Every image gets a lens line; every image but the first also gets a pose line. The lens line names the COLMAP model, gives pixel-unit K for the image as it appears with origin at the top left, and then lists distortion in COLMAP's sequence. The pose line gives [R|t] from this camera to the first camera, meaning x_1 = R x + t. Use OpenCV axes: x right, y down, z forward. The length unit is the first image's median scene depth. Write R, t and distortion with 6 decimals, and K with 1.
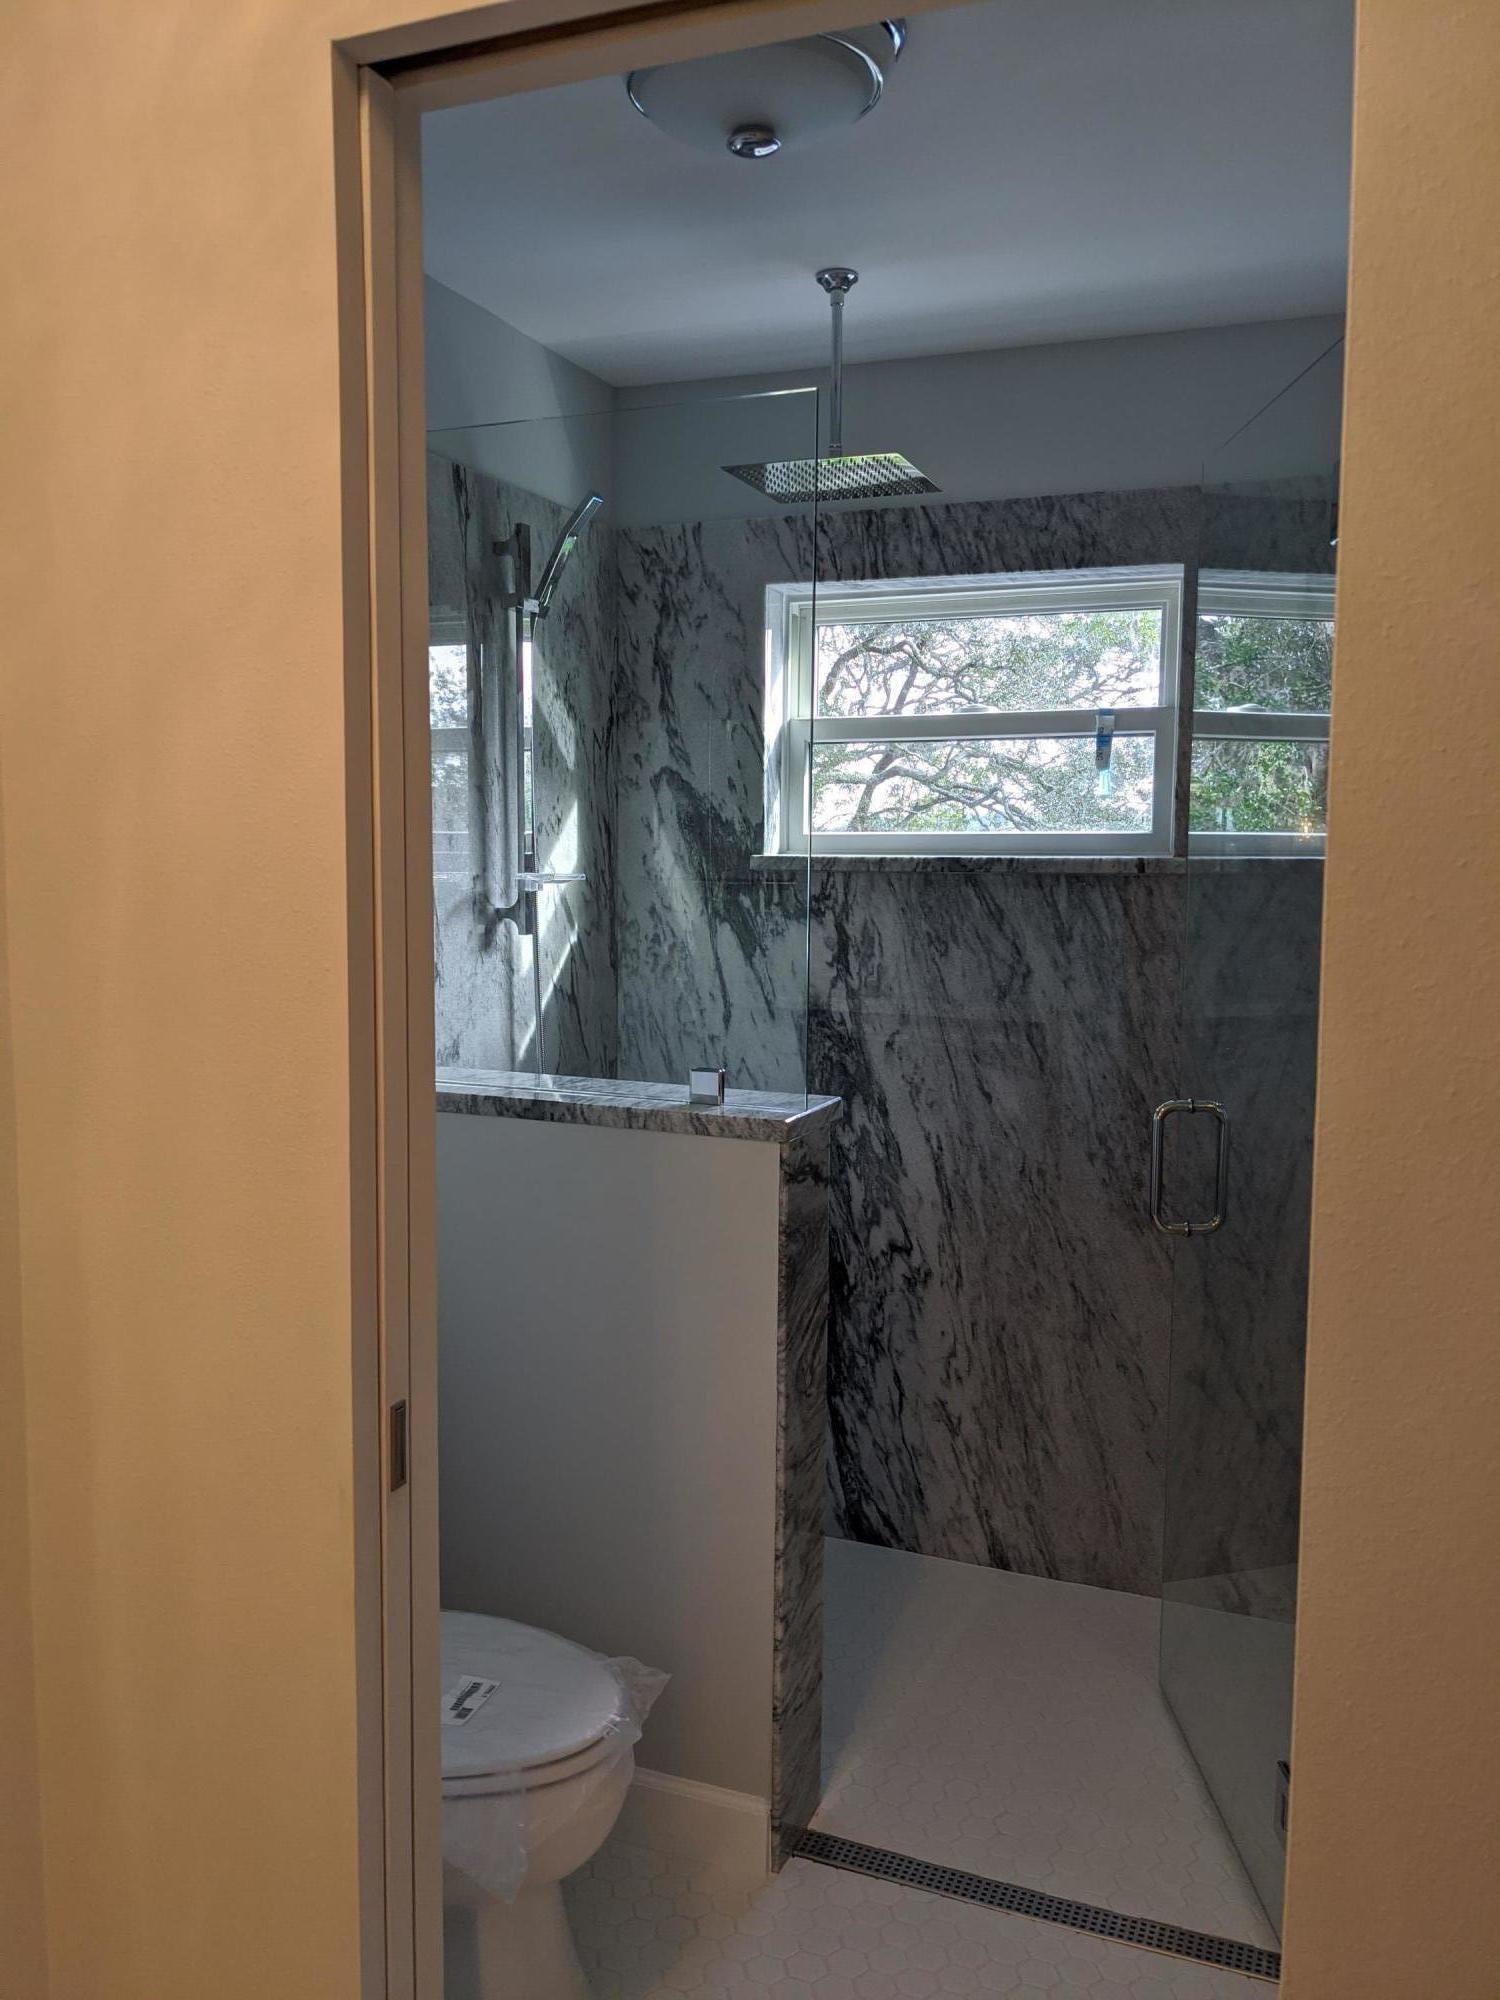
lens RADIAL K [[1563.8, 0, 686.9], [0, 1563.8, 998.1], [0, 0, 1]] dist [0.168315, -0.539384]
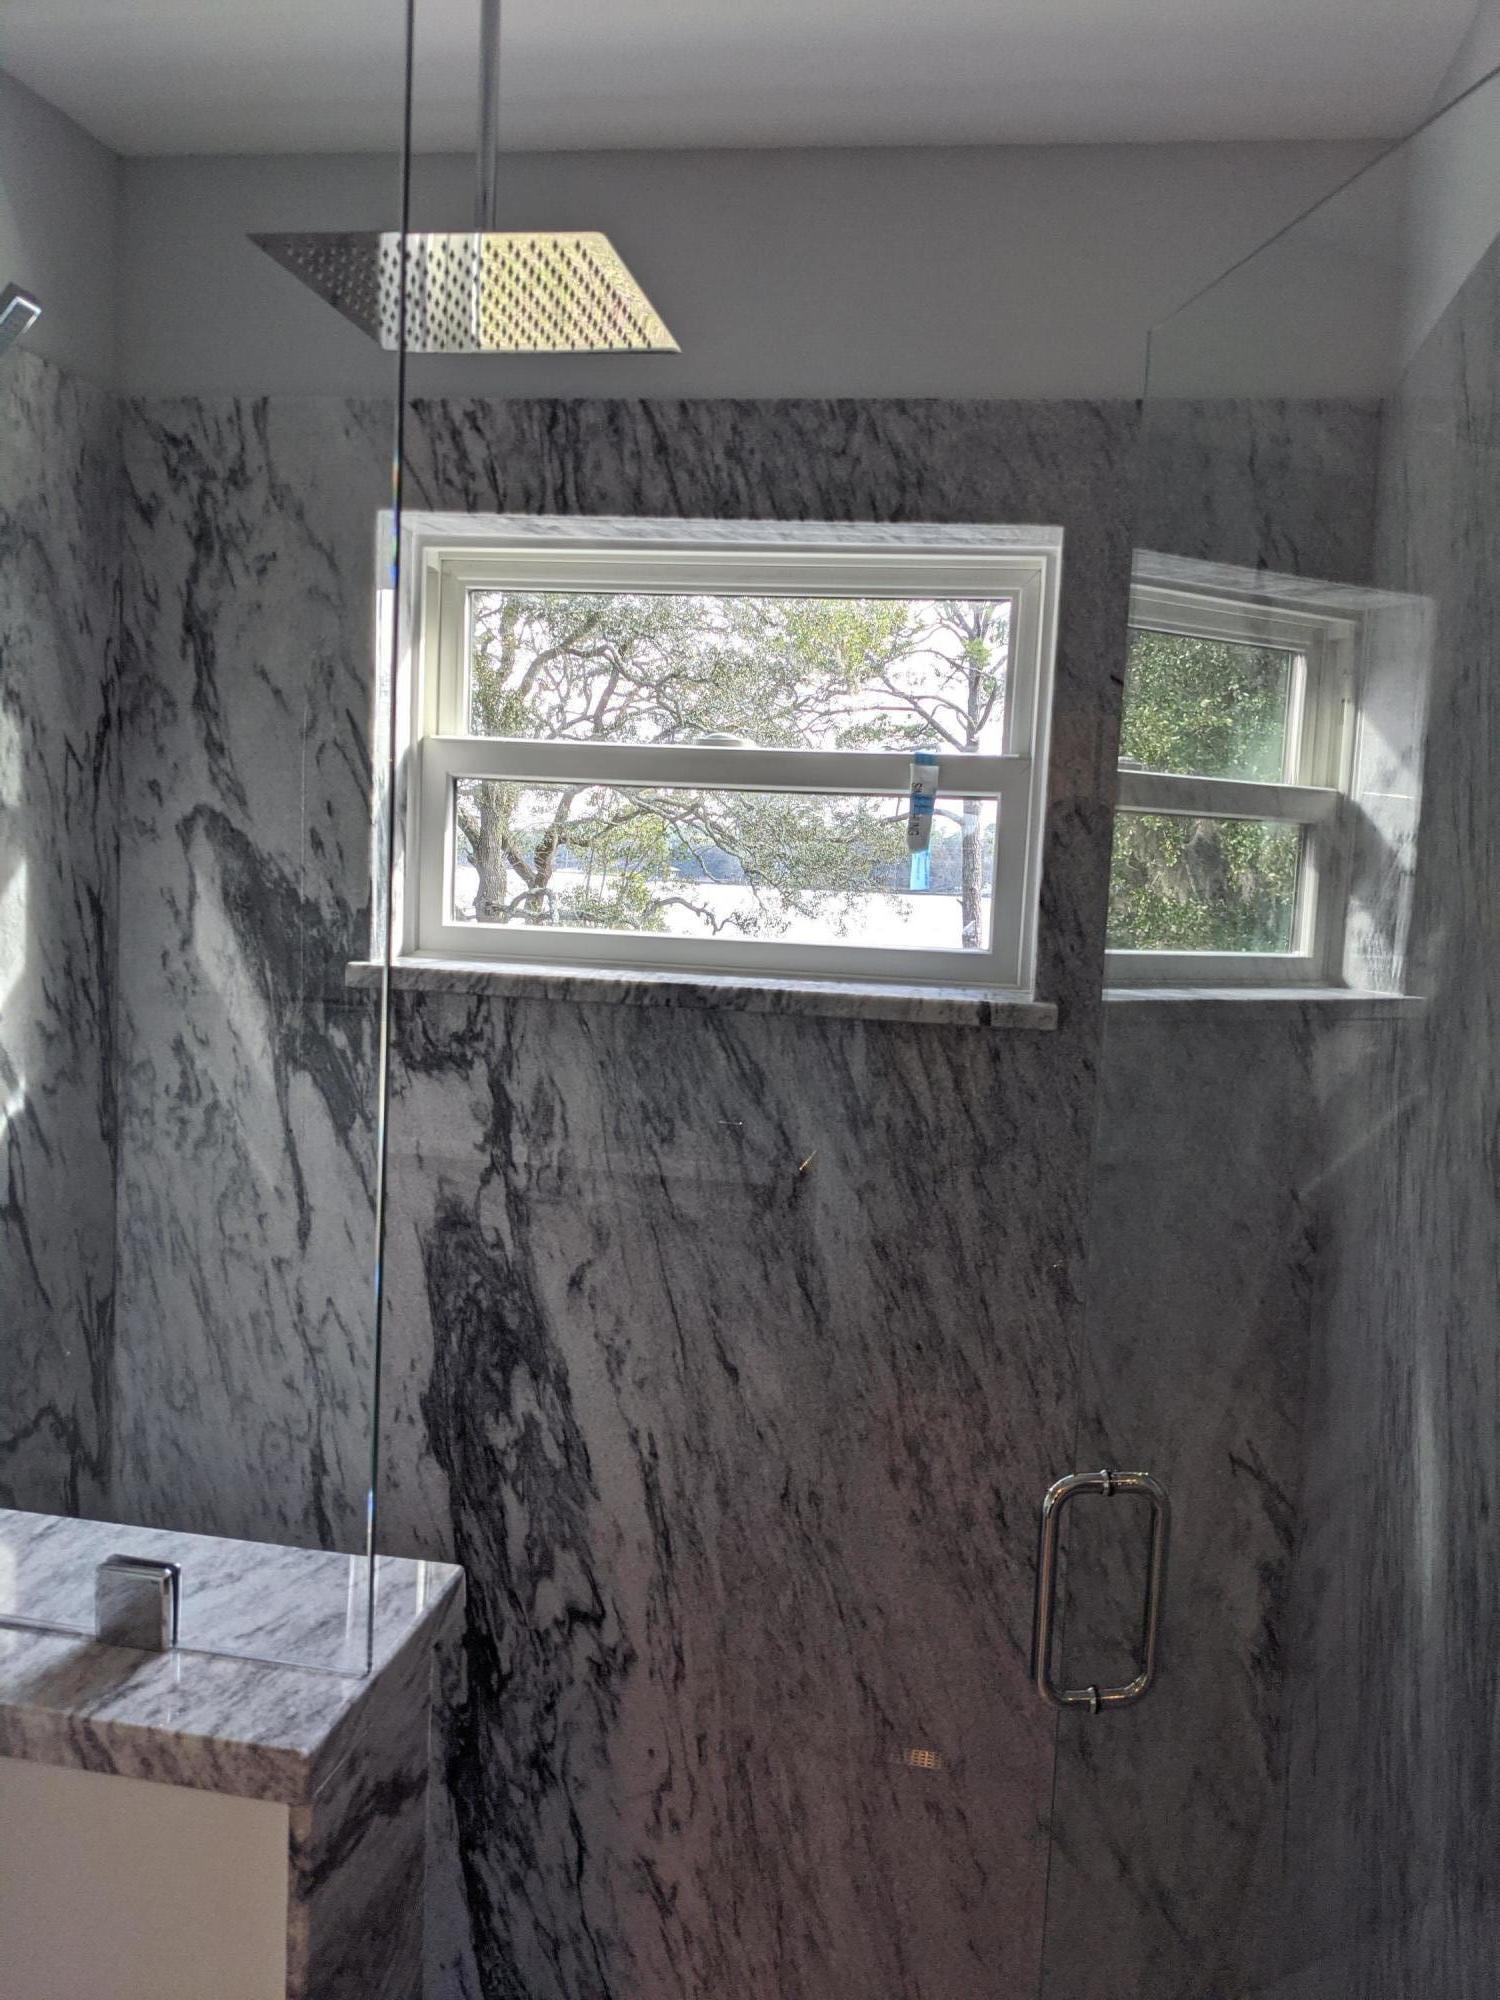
lens RADIAL K [[1612.9, 0, 750.0], [0, 1612.9, 1000.0], [0, 0, 1]] dist [0.059997, -0.116938]
pose [[0.973566, 0.018181, 0.227682, 0.050526], [-0.016810, 0.999827, -0.007962, -0.075549], [-0.227788, 0.003924, 0.973703, 0.374778]]
